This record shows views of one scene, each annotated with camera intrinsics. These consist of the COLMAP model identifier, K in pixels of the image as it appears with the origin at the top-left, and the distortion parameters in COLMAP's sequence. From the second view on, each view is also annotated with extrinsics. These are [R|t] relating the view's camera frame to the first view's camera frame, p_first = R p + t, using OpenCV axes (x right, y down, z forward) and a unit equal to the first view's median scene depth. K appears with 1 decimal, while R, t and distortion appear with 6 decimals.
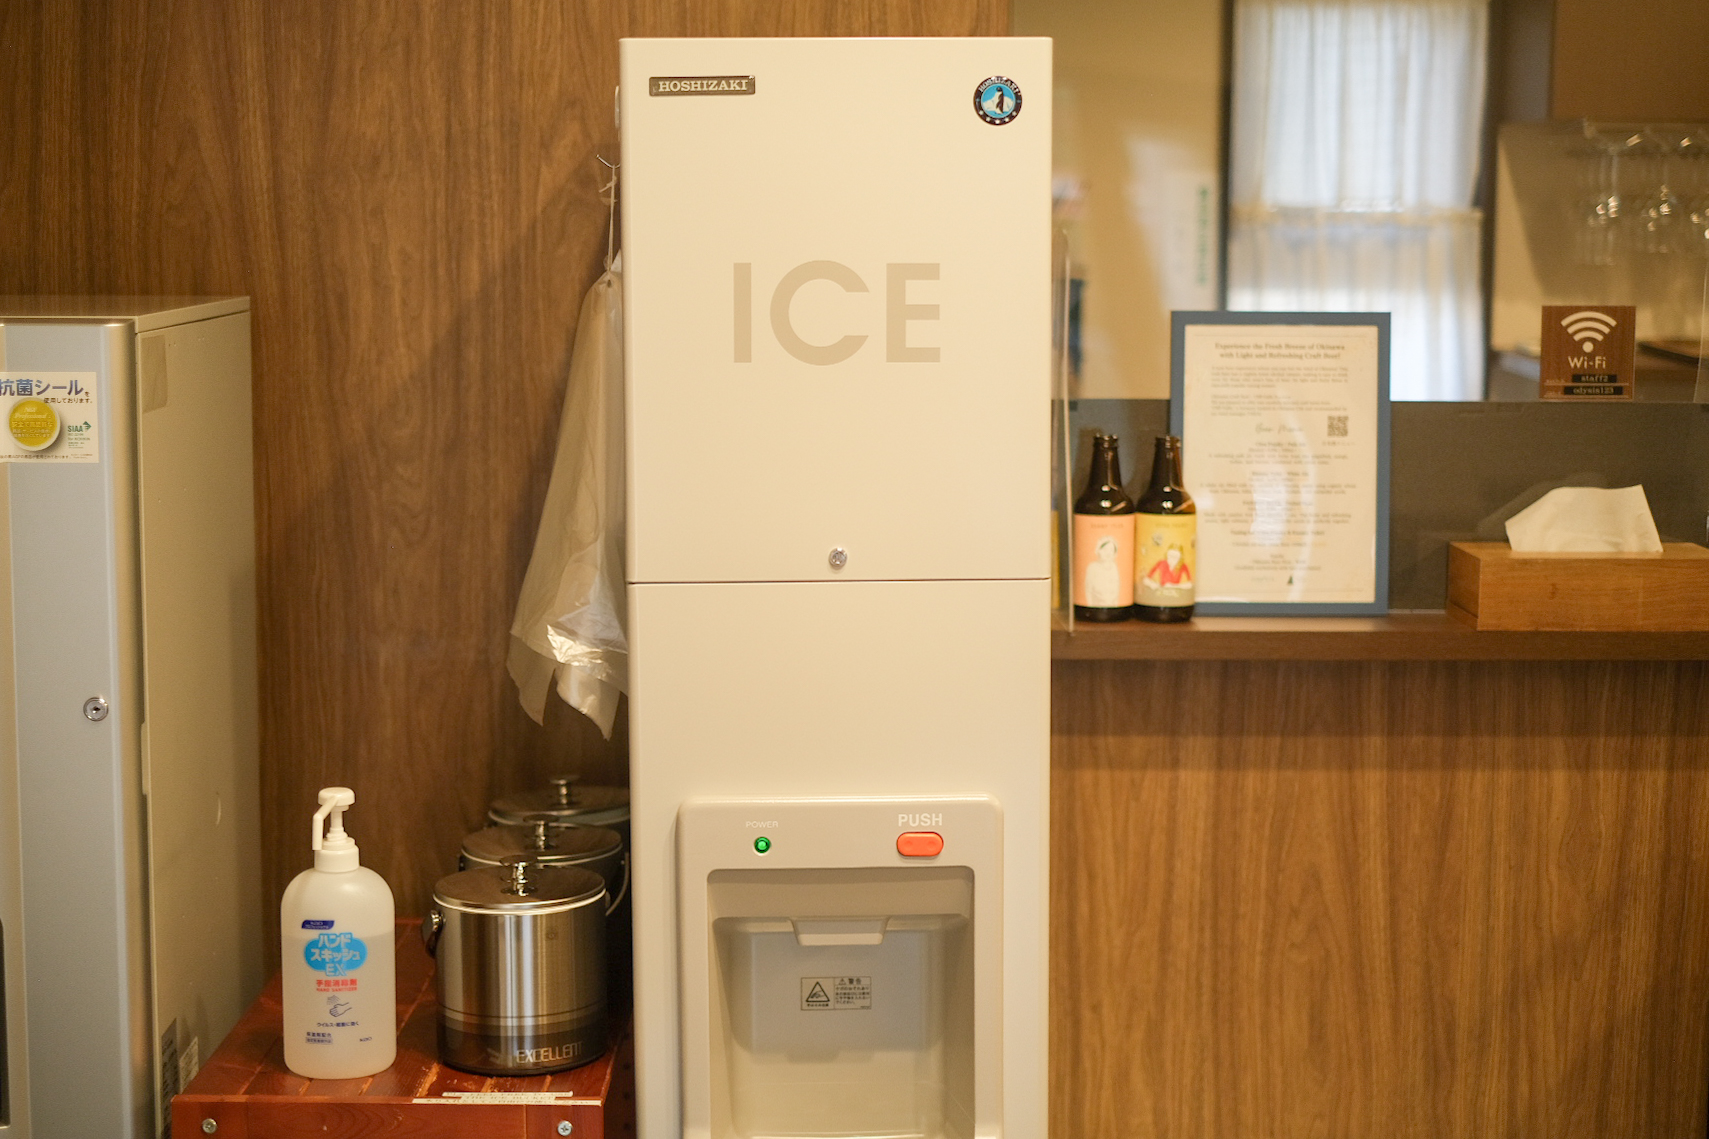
lens RADIAL K [[2727.0, 0, 852.3], [0, 2727.0, 540.3], [0, 0, 1]] dist [-0.025035, 0.016392]
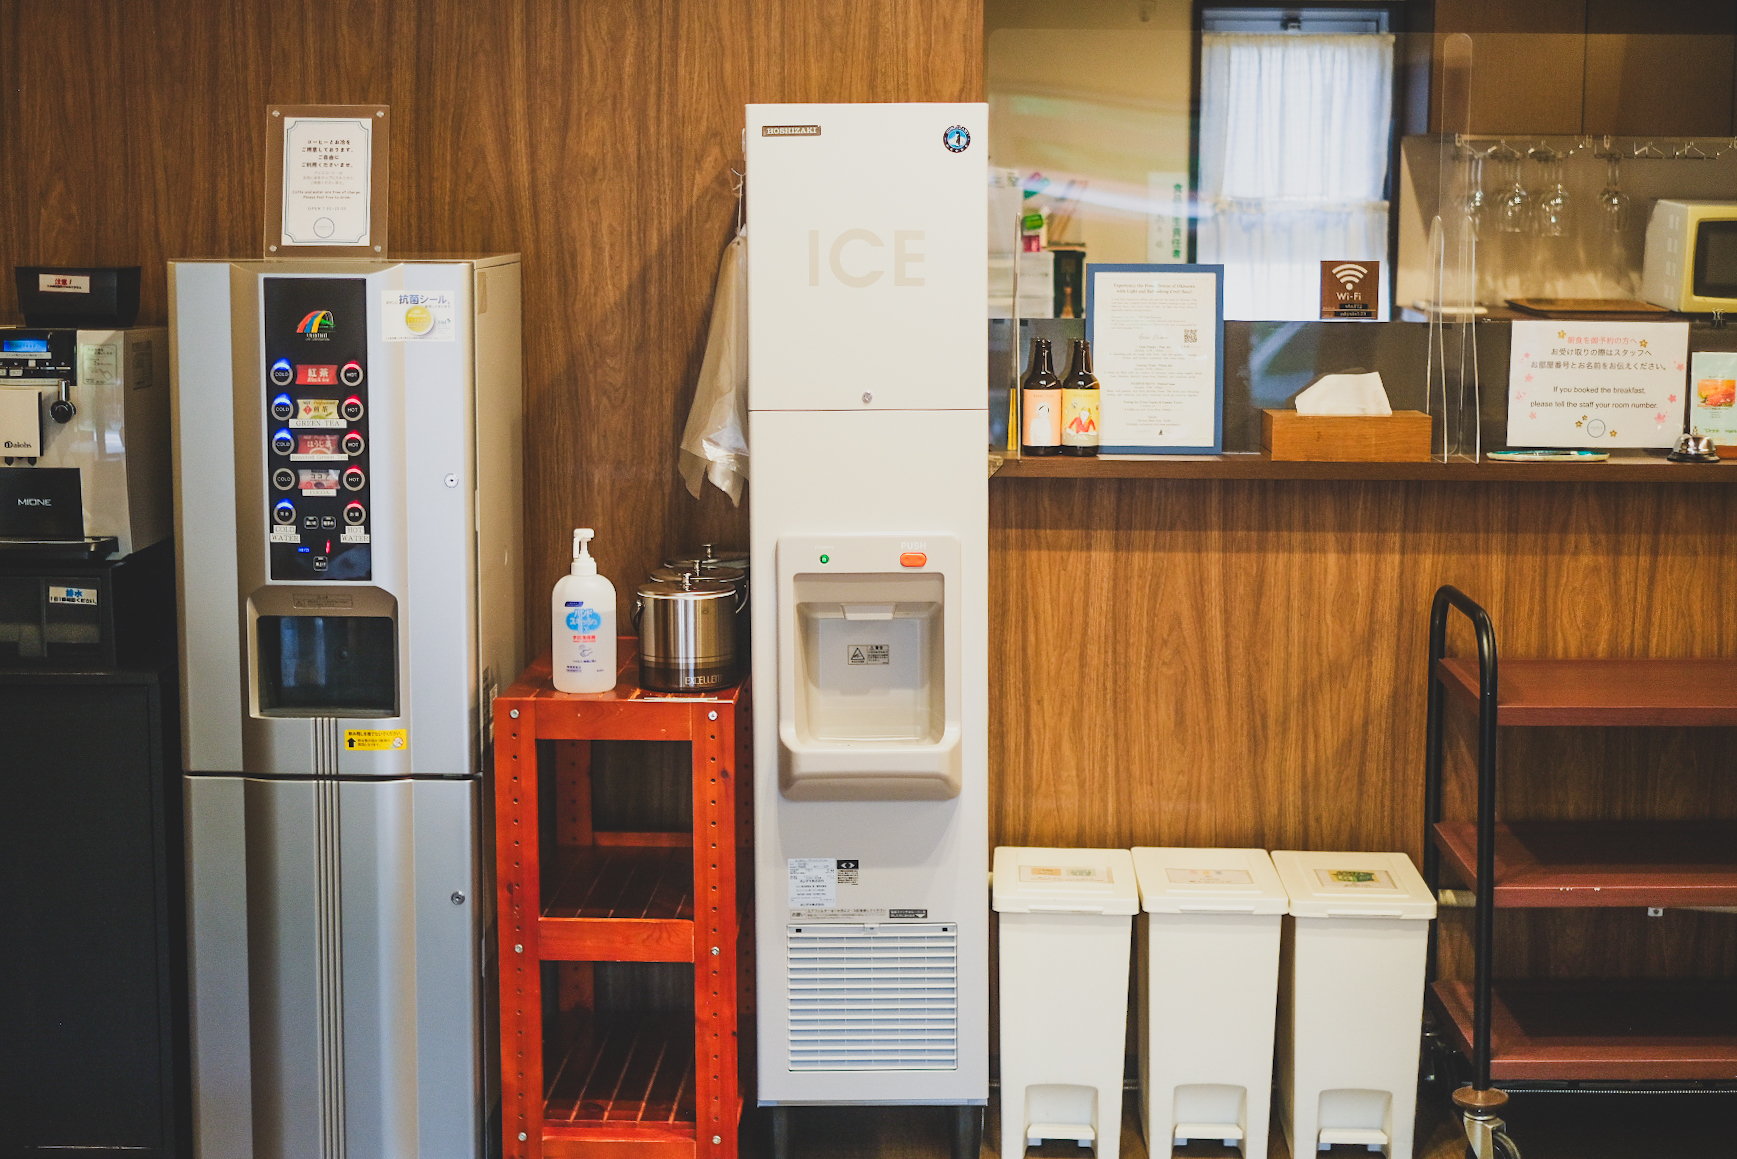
lens RADIAL K [[2698.6, 0, 868.5], [0, 2698.6, 579.5], [0, 0, 1]] dist [-0.026064, -0.000908]
pose [[0.999383, 0.004606, -0.034827, 0.045647], [-0.003957, 0.999818, 0.018669, 0.073782], [0.034907, -0.018520, 0.999219, -0.603391]]
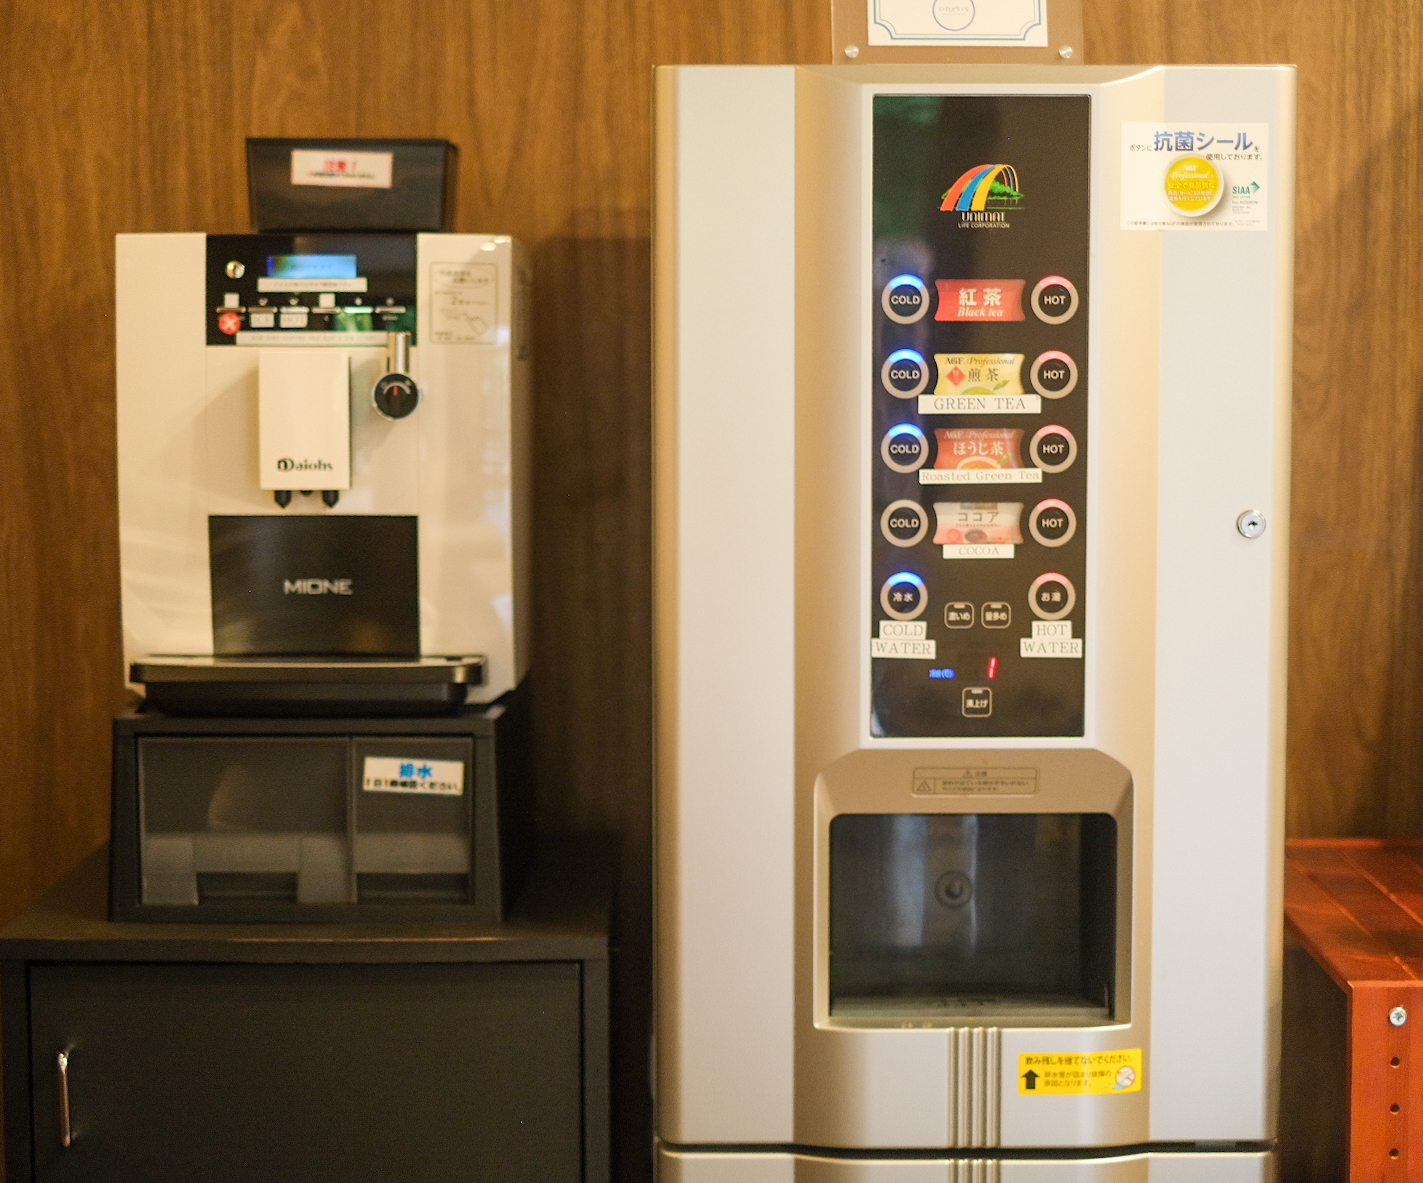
lens RADIAL K [[2732.7, 0, 711.5], [0, 2732.7, 591.5], [0, 0, 1]] dist [-0.030151, 0.048541]
pose [[0.999889, -0.006599, -0.013332, -0.345756], [0.006068, 0.999202, -0.039487, 0.091848], [0.013582, 0.039401, 0.999131, 0.117824]]
